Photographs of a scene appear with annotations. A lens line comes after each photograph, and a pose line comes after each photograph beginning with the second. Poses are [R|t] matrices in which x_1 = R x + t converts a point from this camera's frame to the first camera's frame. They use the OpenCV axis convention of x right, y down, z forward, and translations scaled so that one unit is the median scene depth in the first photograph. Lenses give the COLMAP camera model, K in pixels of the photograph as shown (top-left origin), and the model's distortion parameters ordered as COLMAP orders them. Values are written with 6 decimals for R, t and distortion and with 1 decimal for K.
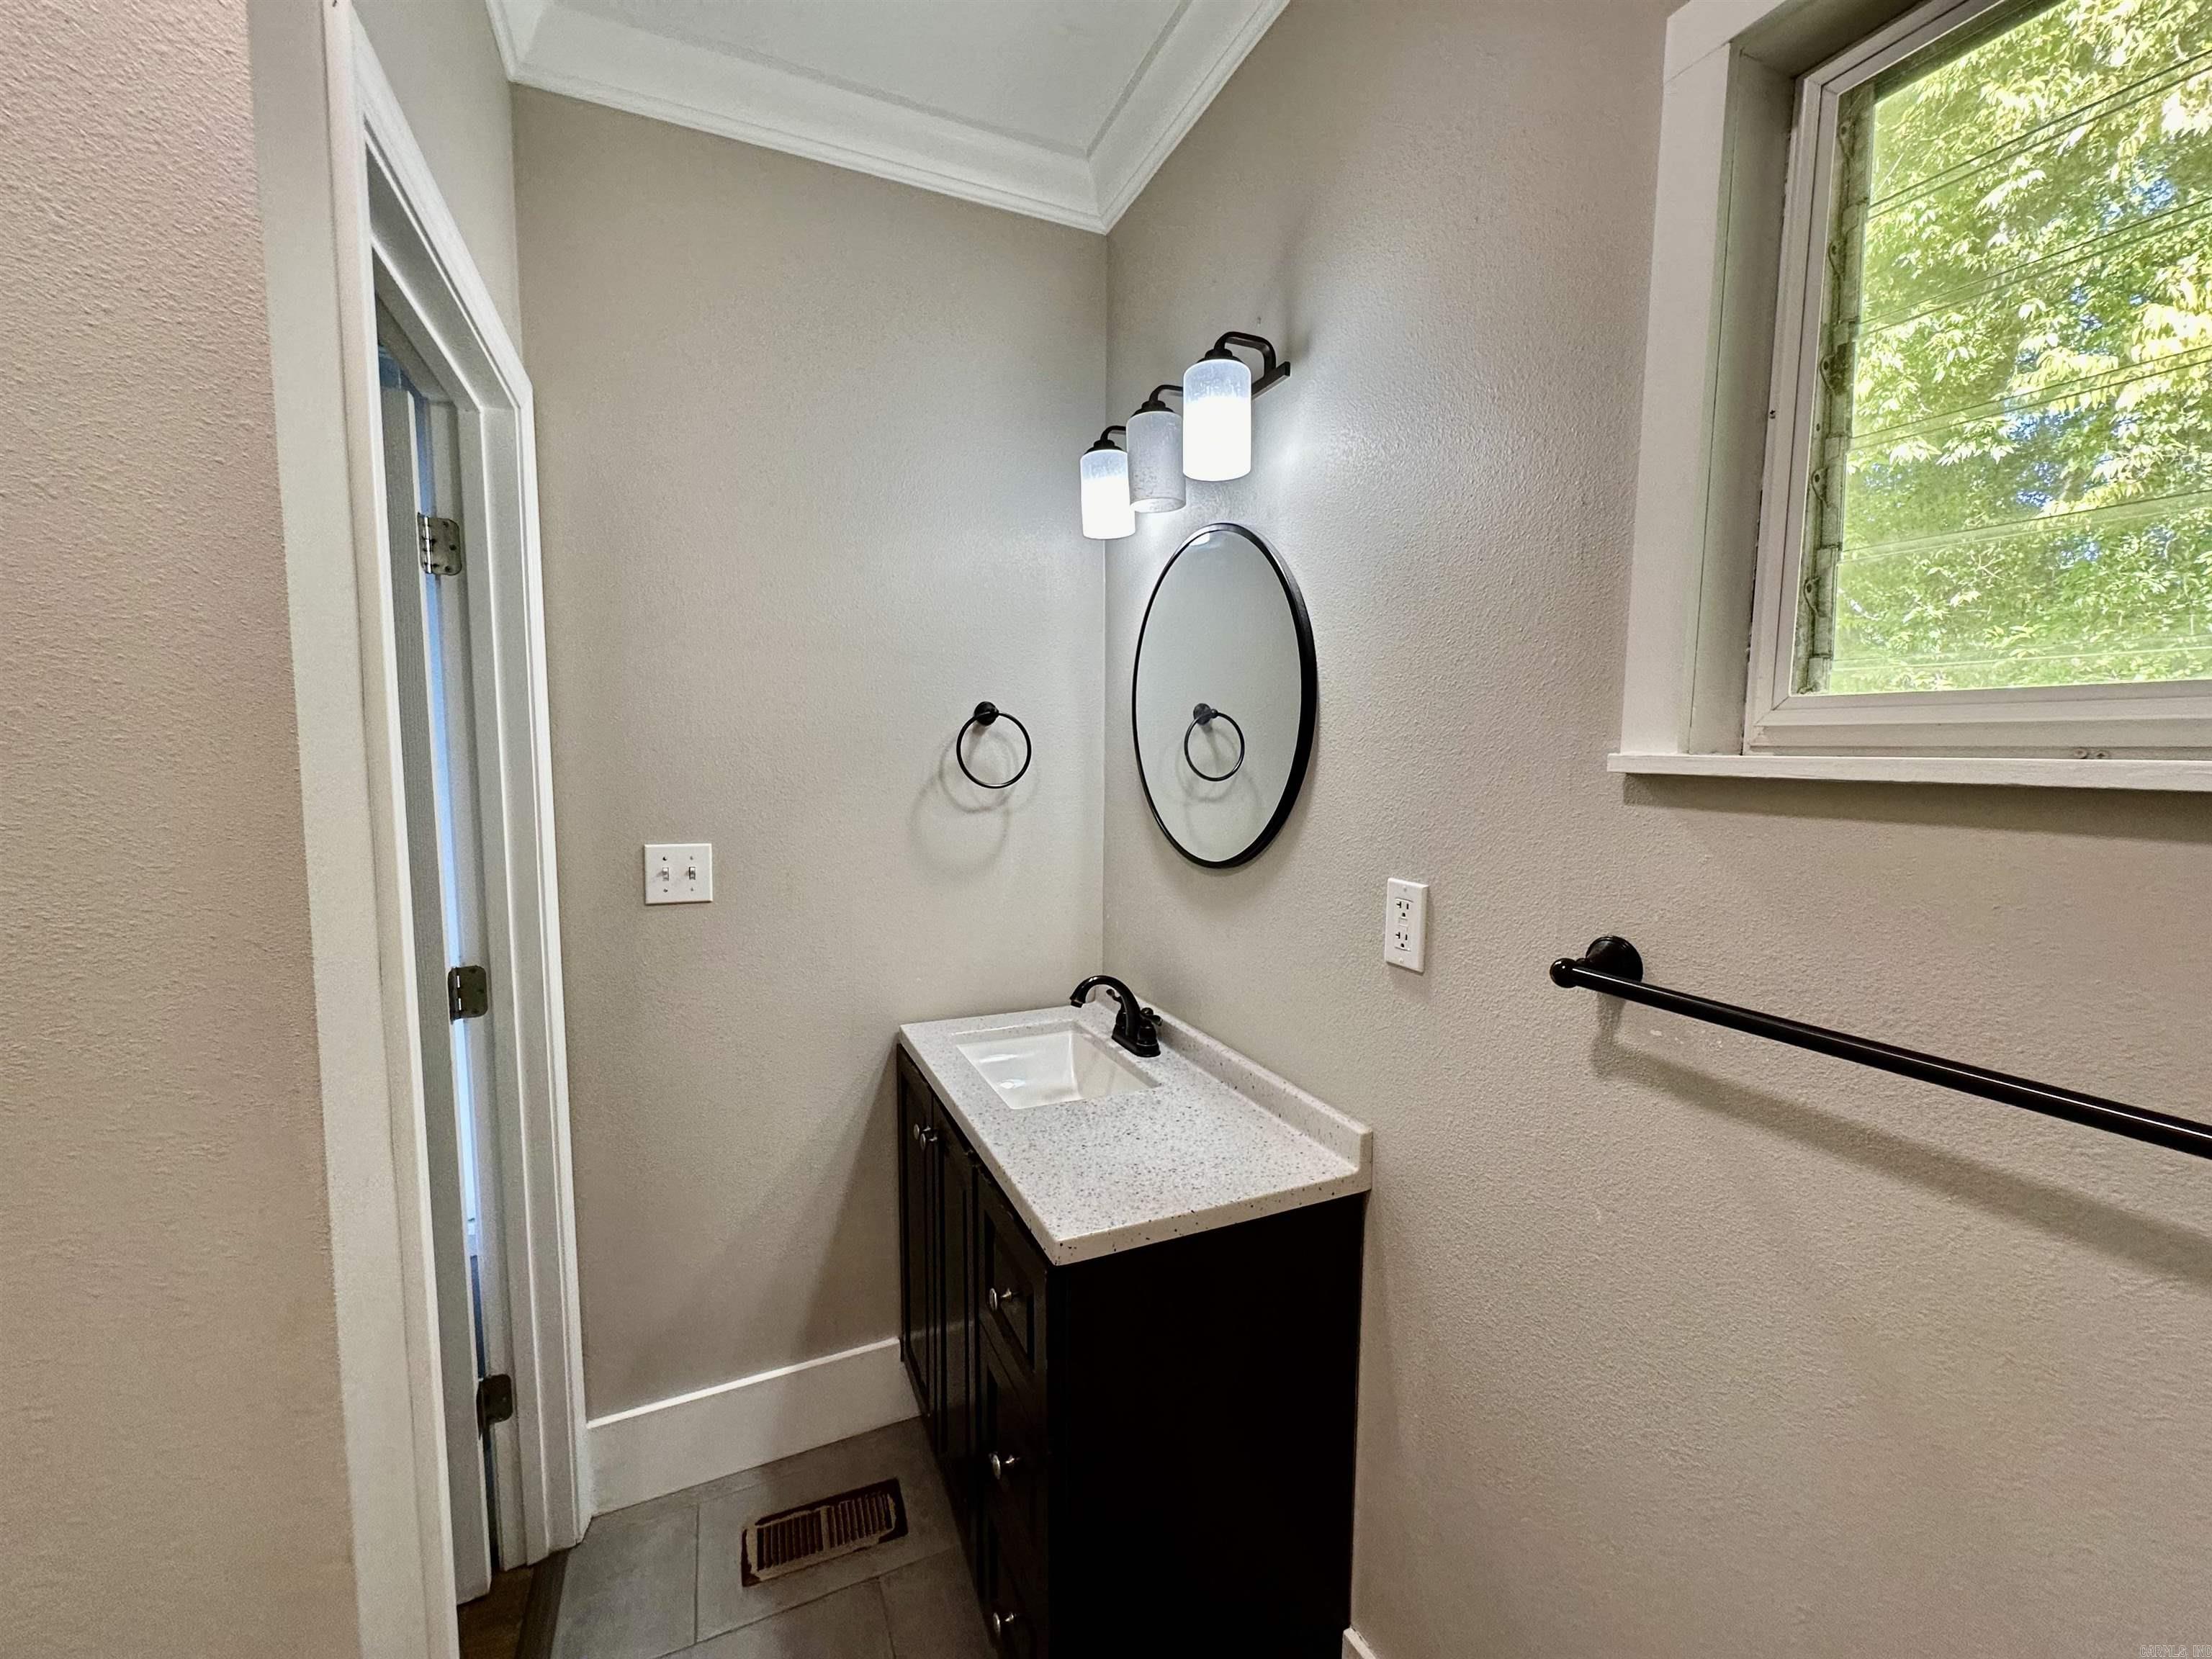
lens RADIAL K [[891.3, 0, 1106.0], [0, 891.3, 829.5], [0, 0, 1]] dist [0.000592, 0.000011]
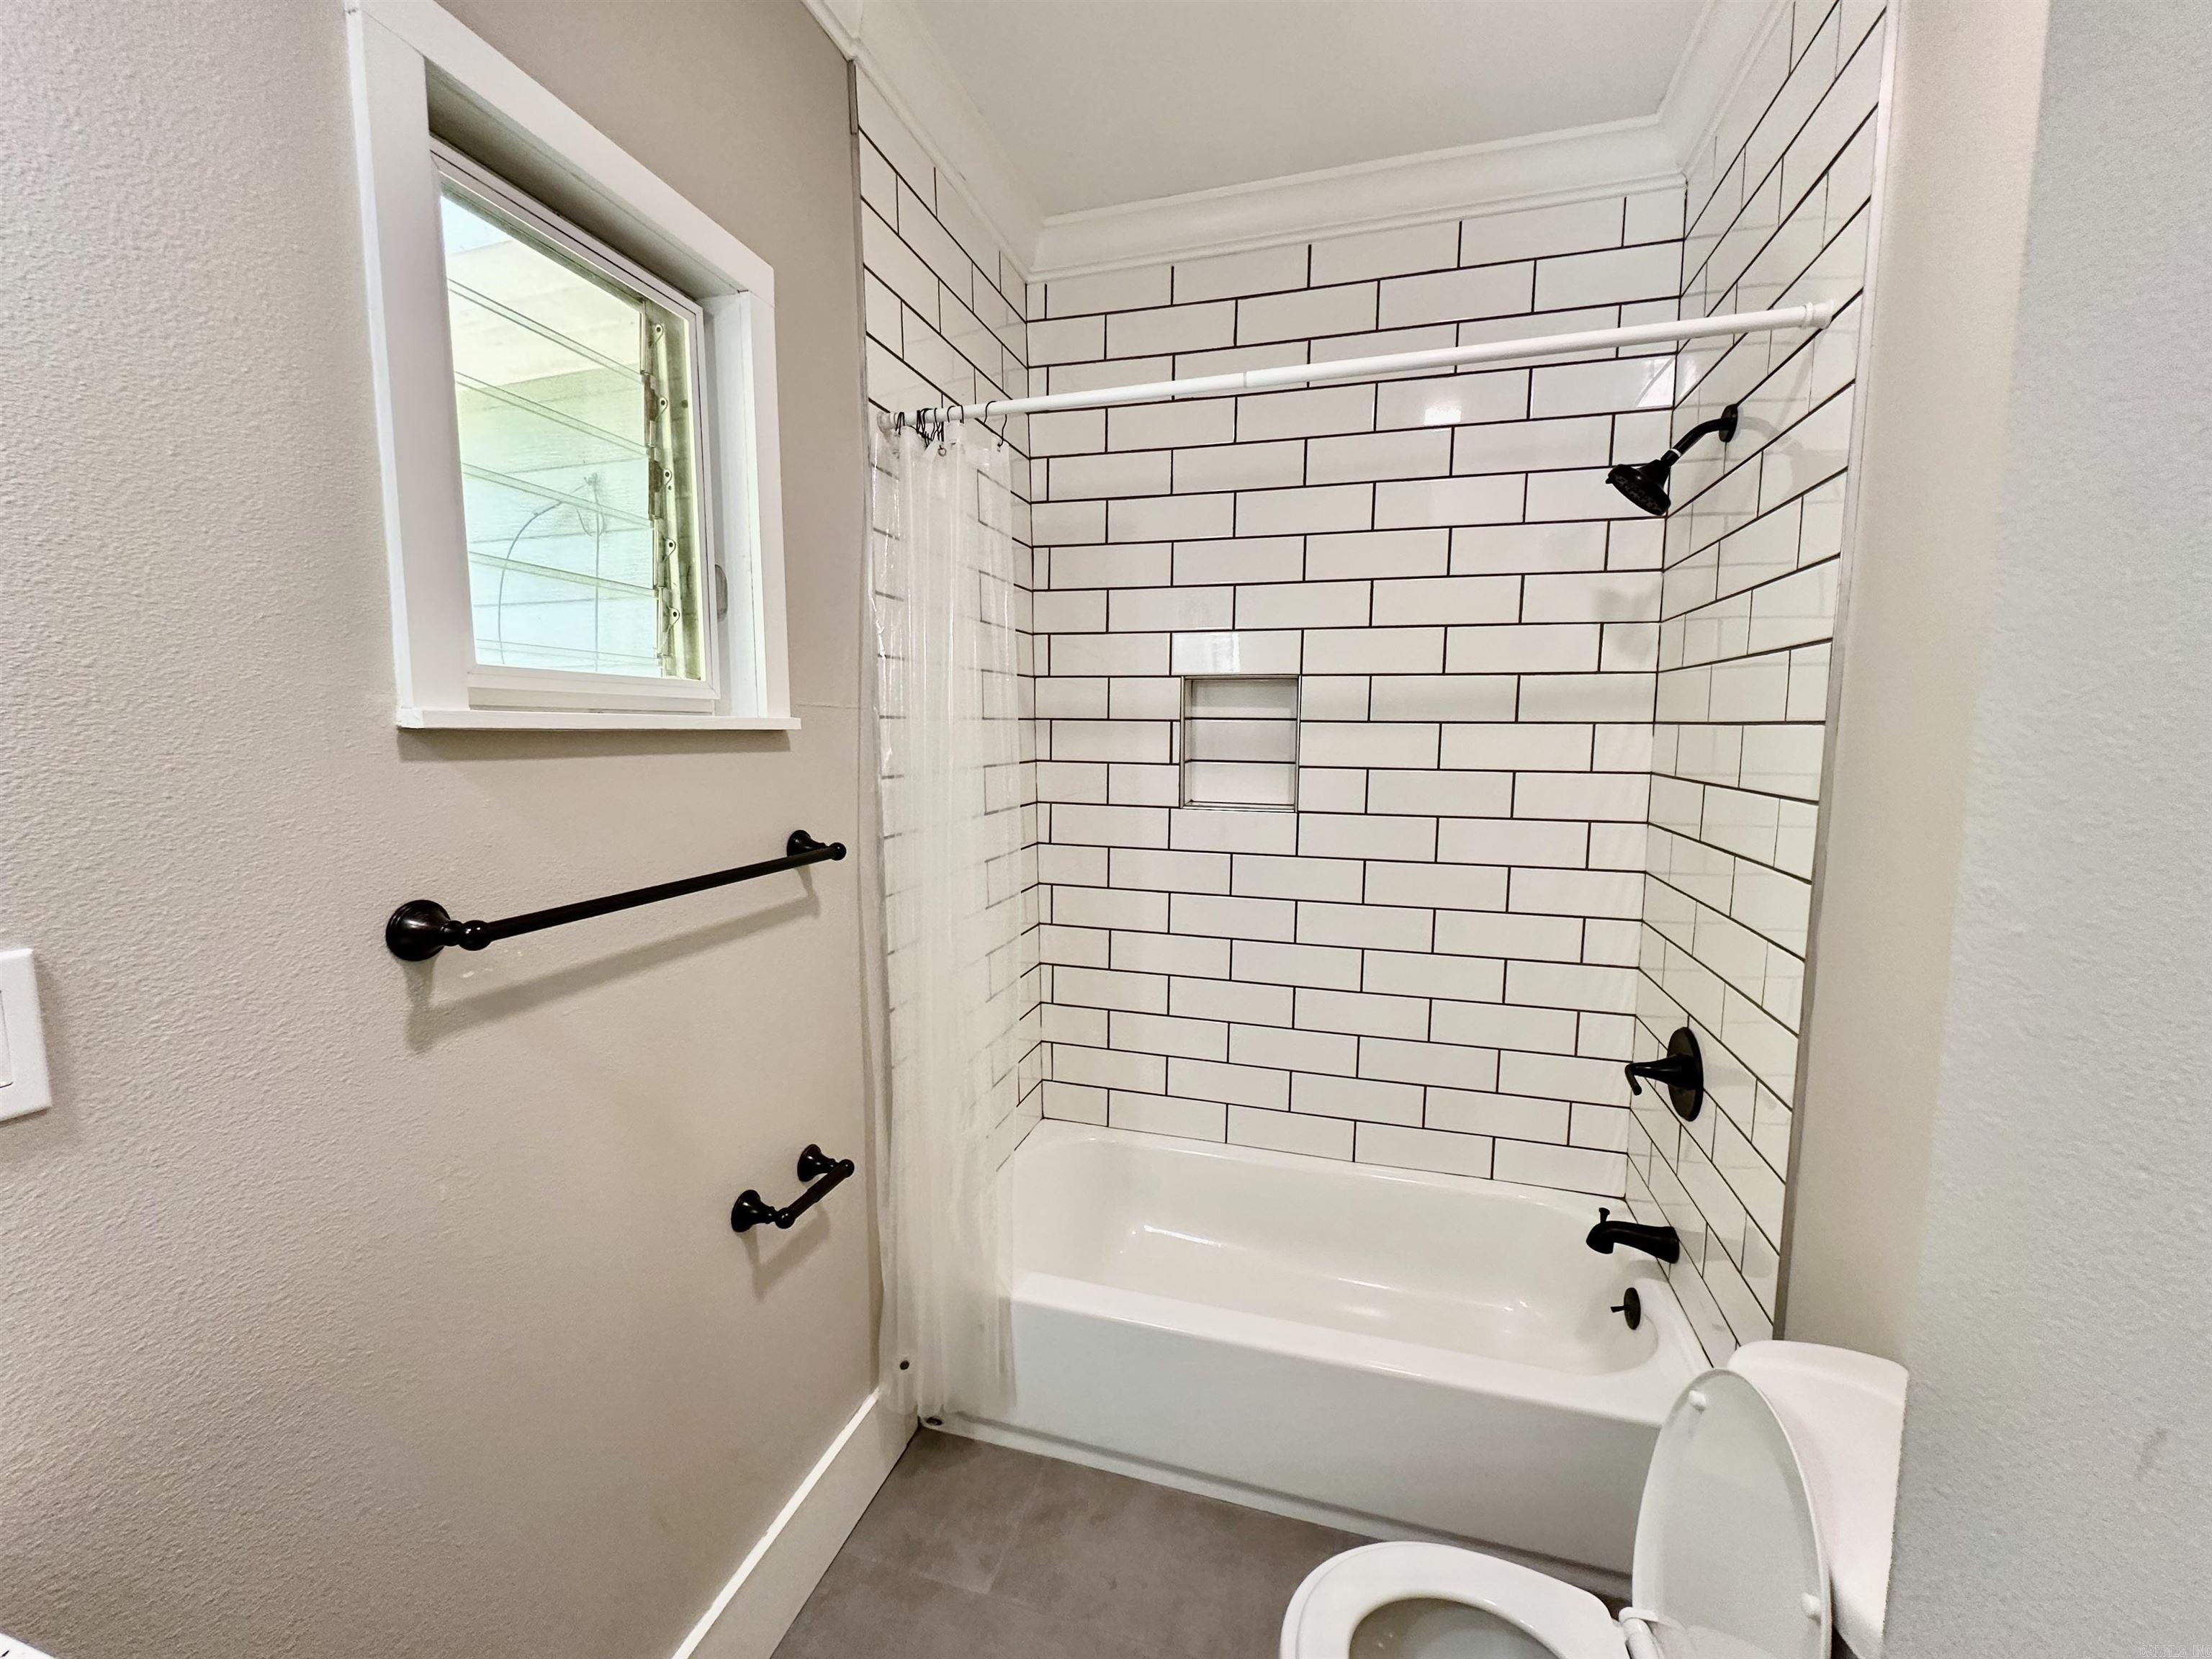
lens RADIAL K [[891.3, 0, 1106.0], [0, 891.3, 829.5], [0, 0, 1]] dist [0.000592, 0.000011]
pose [[-0.761238, -0.070212, 0.644661, -0.607630], [0.058506, 0.982631, 0.176106, -0.080274], [-0.645828, 0.171775, -0.743908, 1.226164]]
